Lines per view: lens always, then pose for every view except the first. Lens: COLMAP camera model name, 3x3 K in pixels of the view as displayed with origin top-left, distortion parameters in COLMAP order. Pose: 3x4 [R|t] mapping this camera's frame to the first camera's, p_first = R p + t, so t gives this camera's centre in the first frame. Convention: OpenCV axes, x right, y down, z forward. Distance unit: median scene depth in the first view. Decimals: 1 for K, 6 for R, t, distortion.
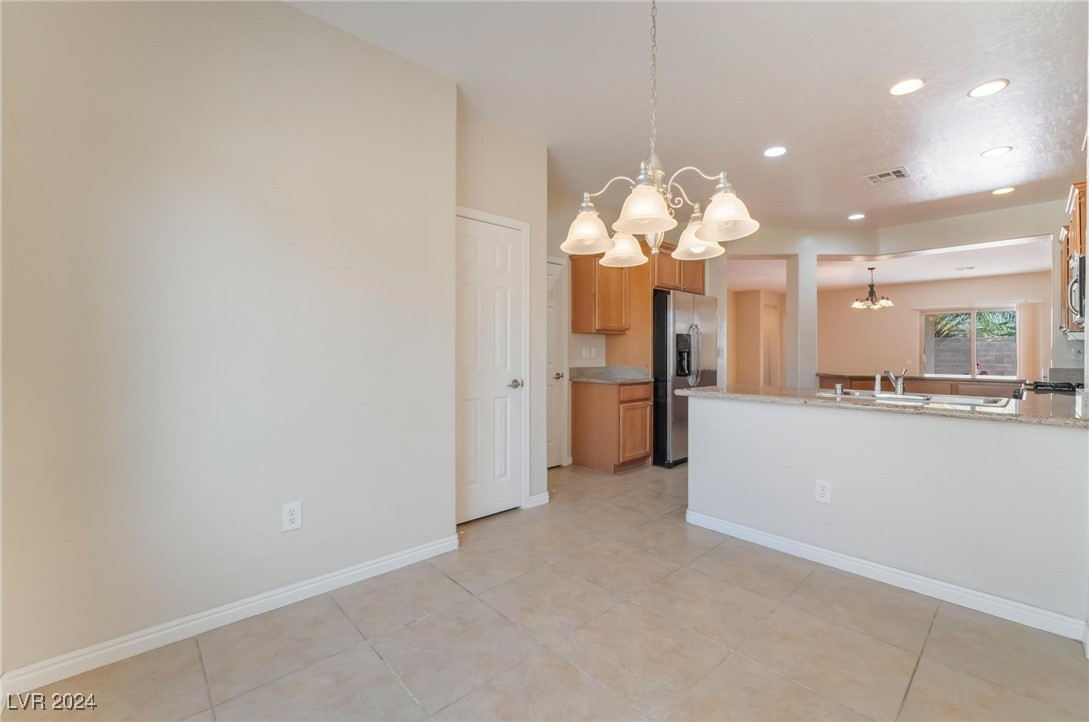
lens RADIAL K [[451.5, 0, 544.4], [0, 451.5, 354.3], [0, 0, 1]] dist [-0.015197, 0.000450]
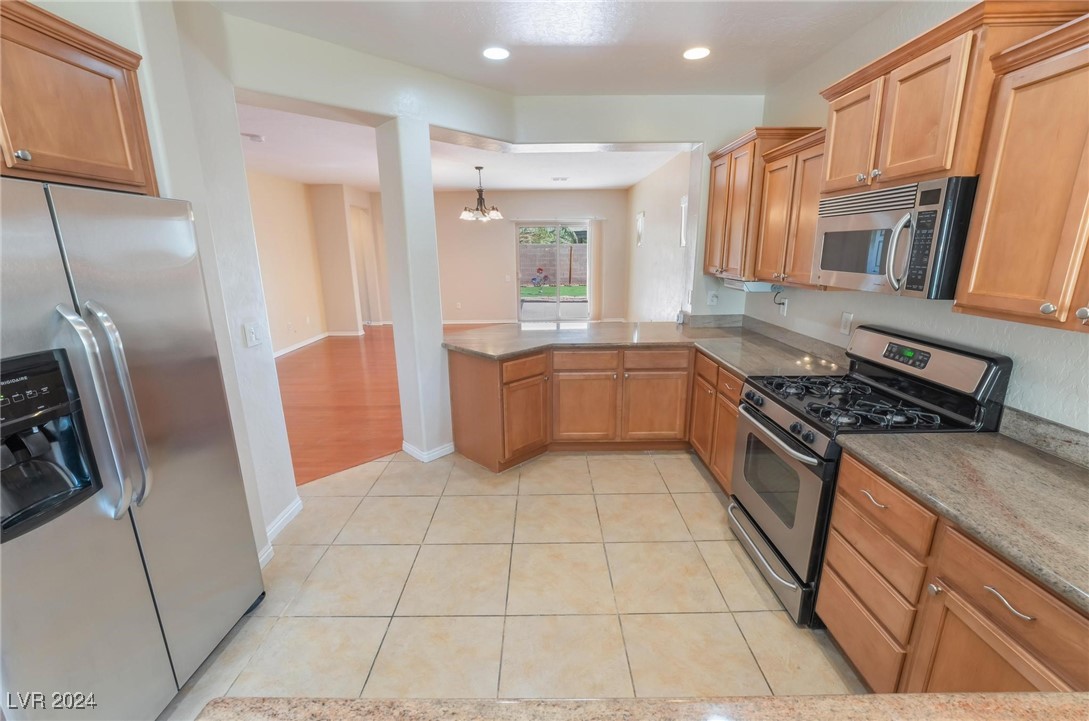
lens RADIAL K [[451.5, 0, 544.4], [0, 451.5, 353.8], [0, 0, 1]] dist [-0.015197, 0.000450]
pose [[0.672316, -0.178915, 0.718317, 0.185122], [0.015921, 0.973624, 0.227604, -0.052644], [-0.740093, -0.141585, 0.657432, 0.351814]]
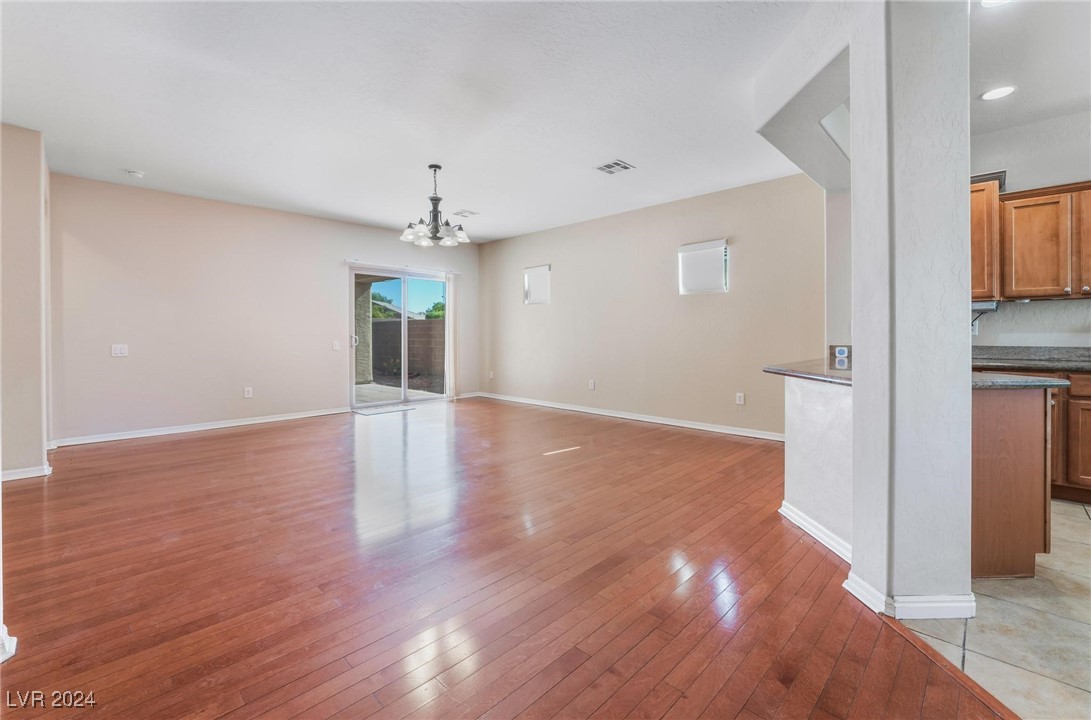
lens RADIAL K [[462.4, 0, 549.1], [0, 462.4, 332.1], [0, 0, 1]] dist [0.000192, 0.000180]
pose [[-0.067245, -0.000083, 0.997736, 0.185122], [0.005159, 0.999987, 0.000431, -0.000025], [-0.997723, 0.005176, -0.067244, 0.896046]]
